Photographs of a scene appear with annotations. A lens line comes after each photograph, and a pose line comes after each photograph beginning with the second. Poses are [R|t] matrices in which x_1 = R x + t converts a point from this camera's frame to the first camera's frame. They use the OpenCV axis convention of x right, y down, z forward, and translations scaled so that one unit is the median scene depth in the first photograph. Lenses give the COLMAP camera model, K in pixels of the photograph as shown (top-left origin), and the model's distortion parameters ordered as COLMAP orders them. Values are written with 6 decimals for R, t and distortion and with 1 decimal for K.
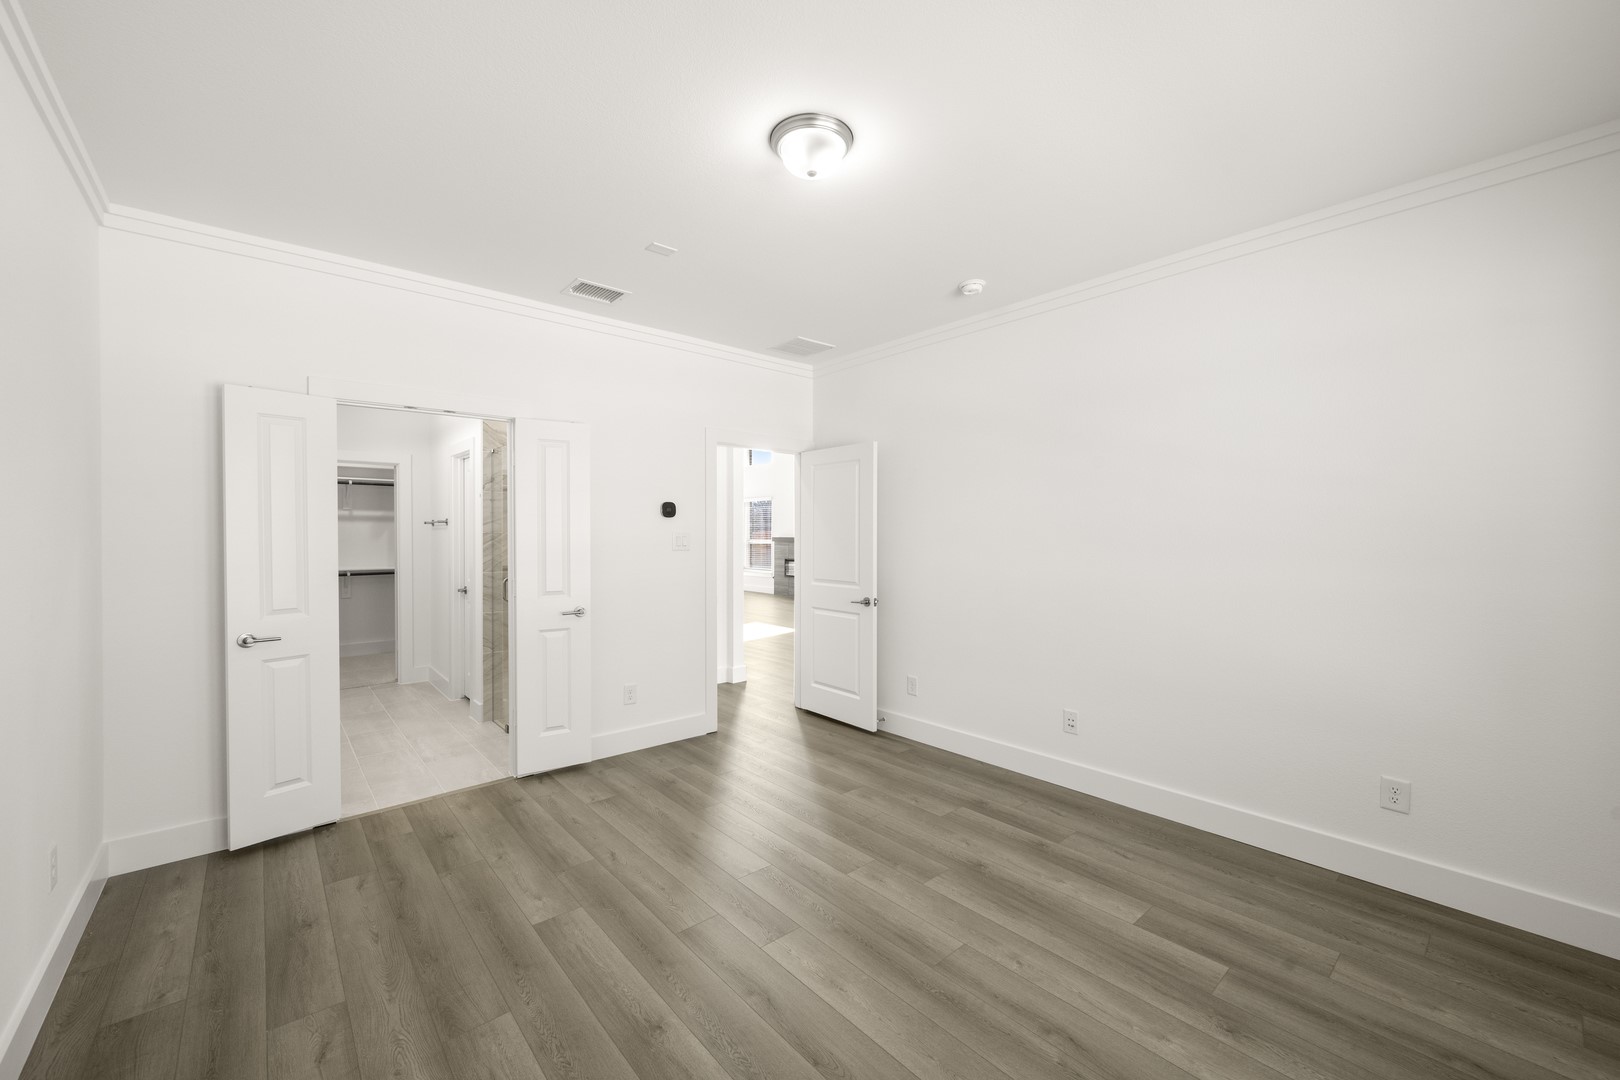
lens RADIAL K [[637.2, 0, 814.1], [0, 637.2, 536.0], [0, 0, 1]] dist [0.002533, 0.000497]
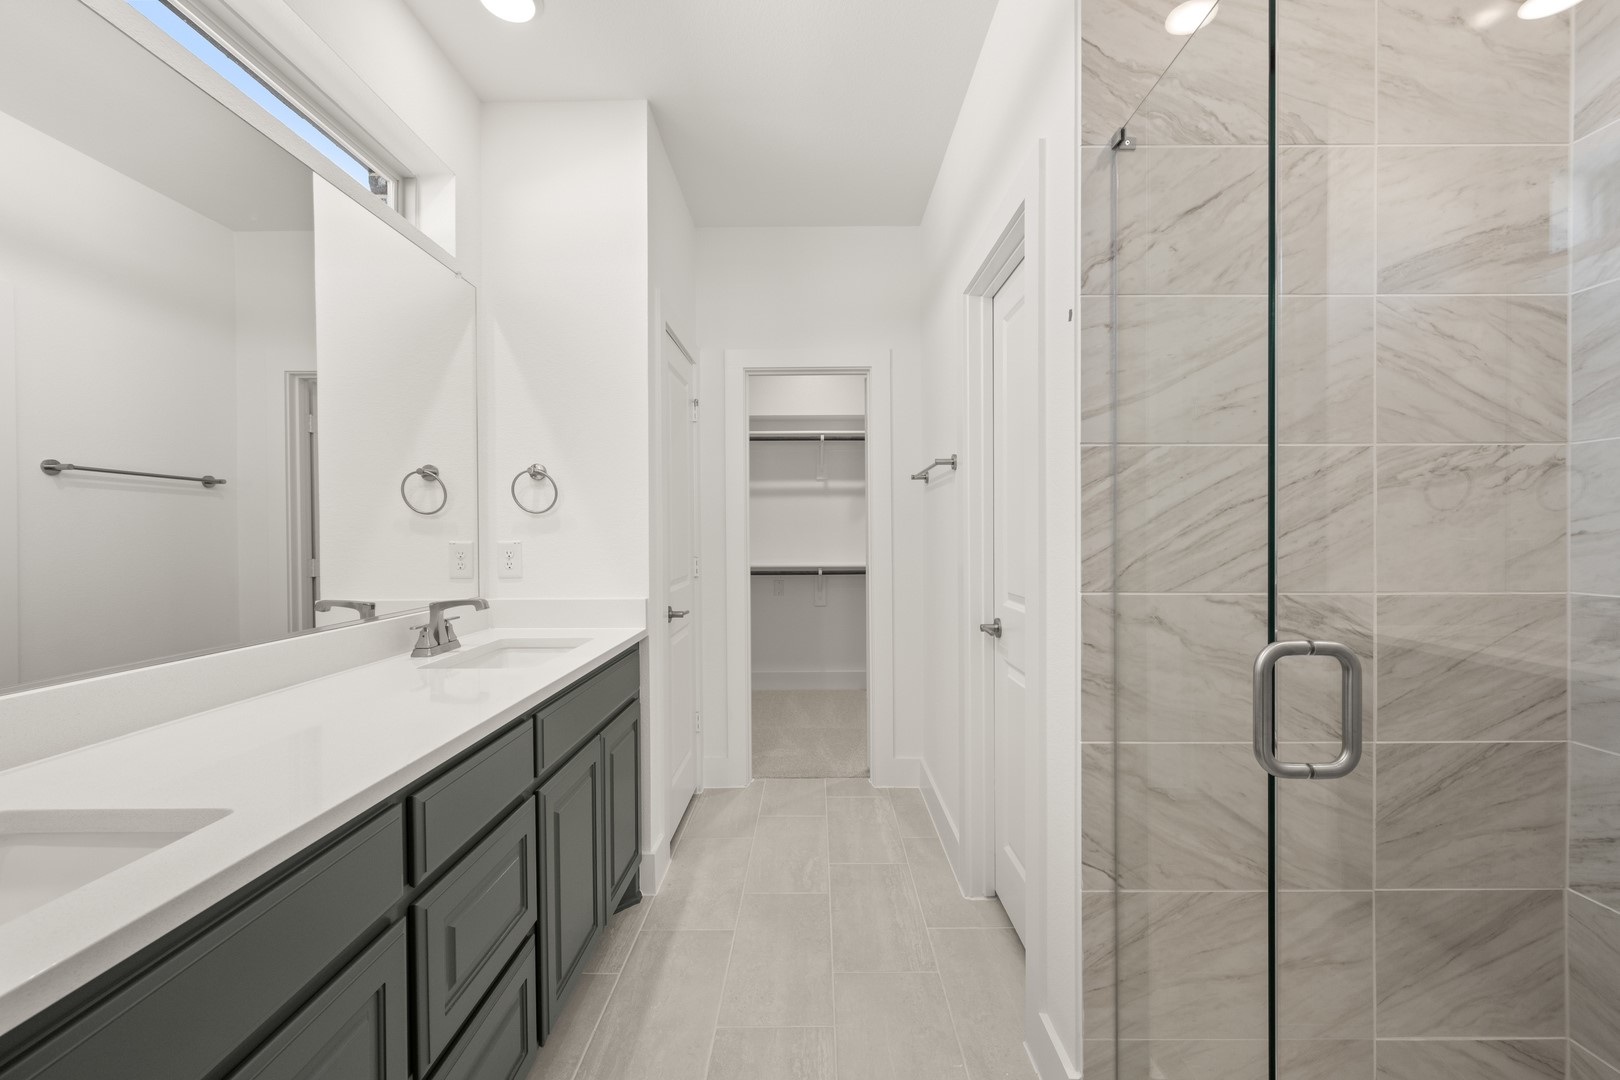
lens RADIAL K [[637.2, 0, 814.1], [0, 637.2, 536.0], [0, 0, 1]] dist [0.002533, 0.000497]
pose [[0.755981, 0.001139, -0.654593, -0.424802], [0.001102, 0.999995, 0.003013, 0.031462], [0.654593, -0.002999, 0.755976, 0.714850]]
